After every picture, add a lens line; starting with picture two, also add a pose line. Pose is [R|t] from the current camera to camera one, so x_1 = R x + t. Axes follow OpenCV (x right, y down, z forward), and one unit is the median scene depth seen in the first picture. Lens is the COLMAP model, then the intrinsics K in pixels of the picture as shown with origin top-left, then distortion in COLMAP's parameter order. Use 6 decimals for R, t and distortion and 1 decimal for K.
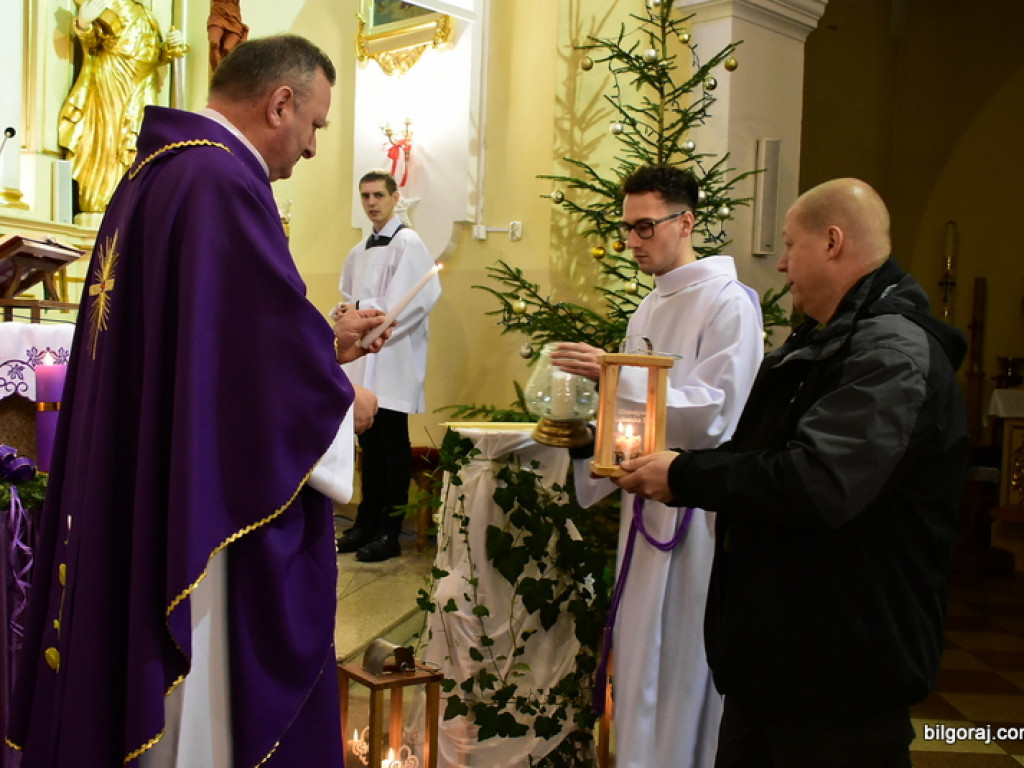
lens RADIAL K [[1208.2, 0, 513.8], [0, 1208.2, 396.3], [0, 0, 1]] dist [0.000002, 0.043201]
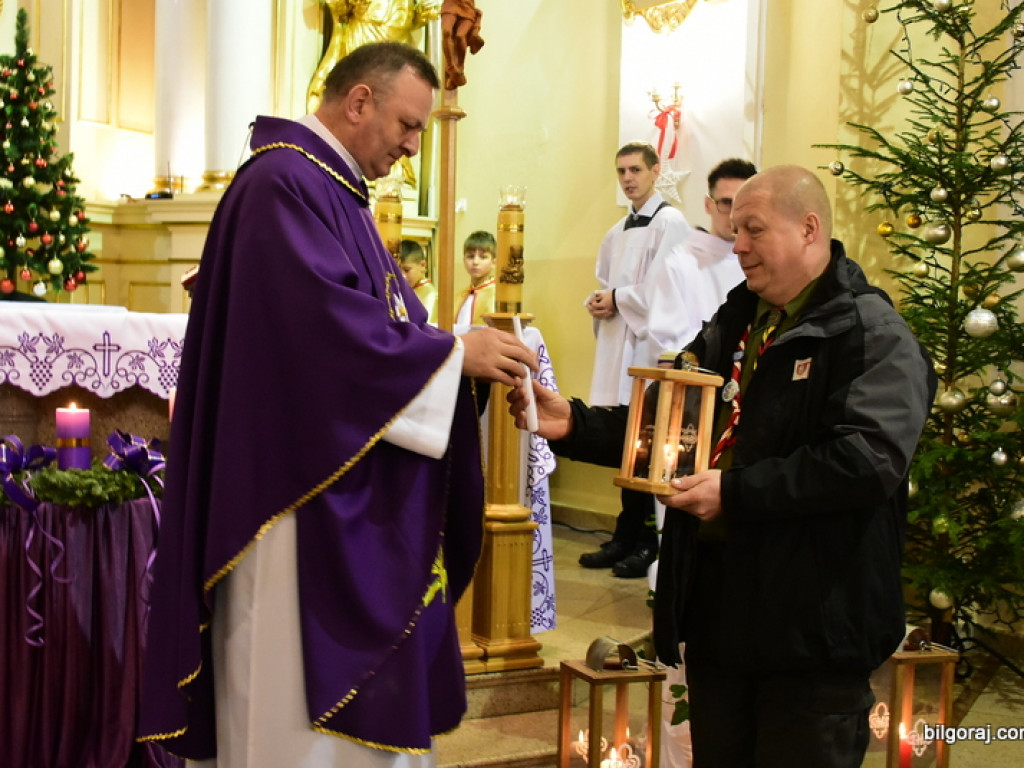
lens RADIAL K [[1501.2, 0, 519.0], [0, 1501.2, 402.0], [0, 0, 1]] dist [-0.011762, 0.090870]
pose [[0.974952, 0.002864, -0.222396, 0.052510], [-0.003087, 0.999995, -0.000653, 0.006896], [0.222393, 0.001323, 0.974956, -0.113733]]
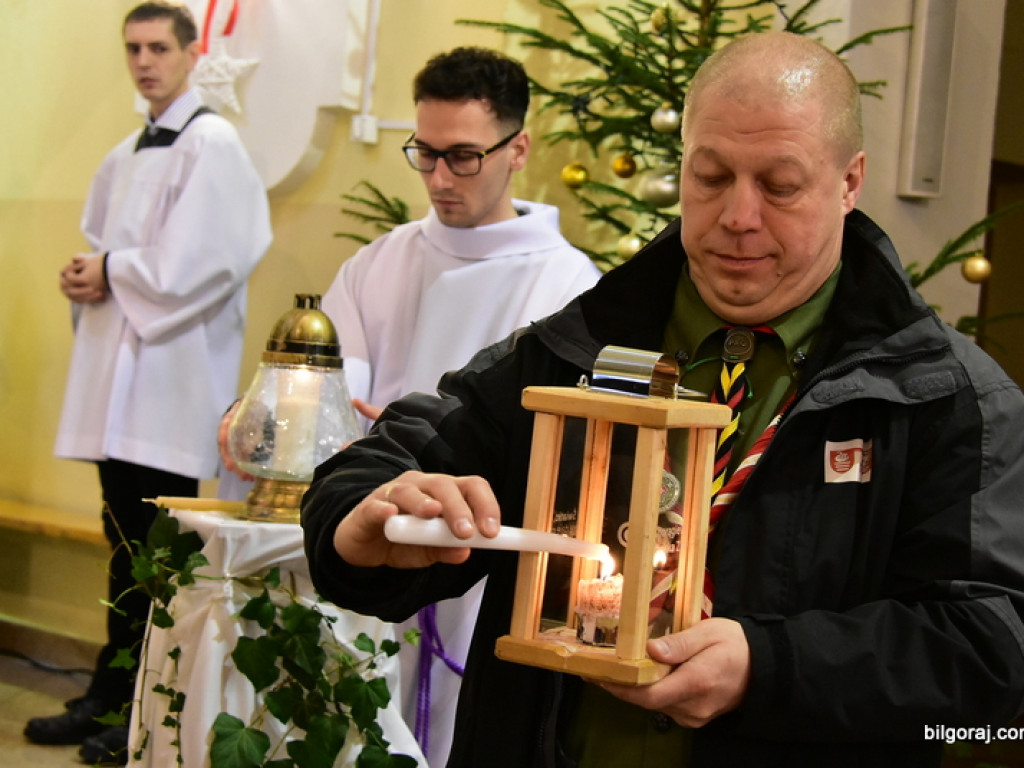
lens RADIAL K [[2278.3, 0, 475.4], [0, 2278.3, 385.3], [0, 0, 1]] dist [-0.059082, -0.352581]
pose [[0.998288, 0.045383, -0.036907, 0.066363], [-0.046508, 0.998461, -0.030221, -0.001270], [0.035479, 0.031886, 0.998862, 0.051300]]
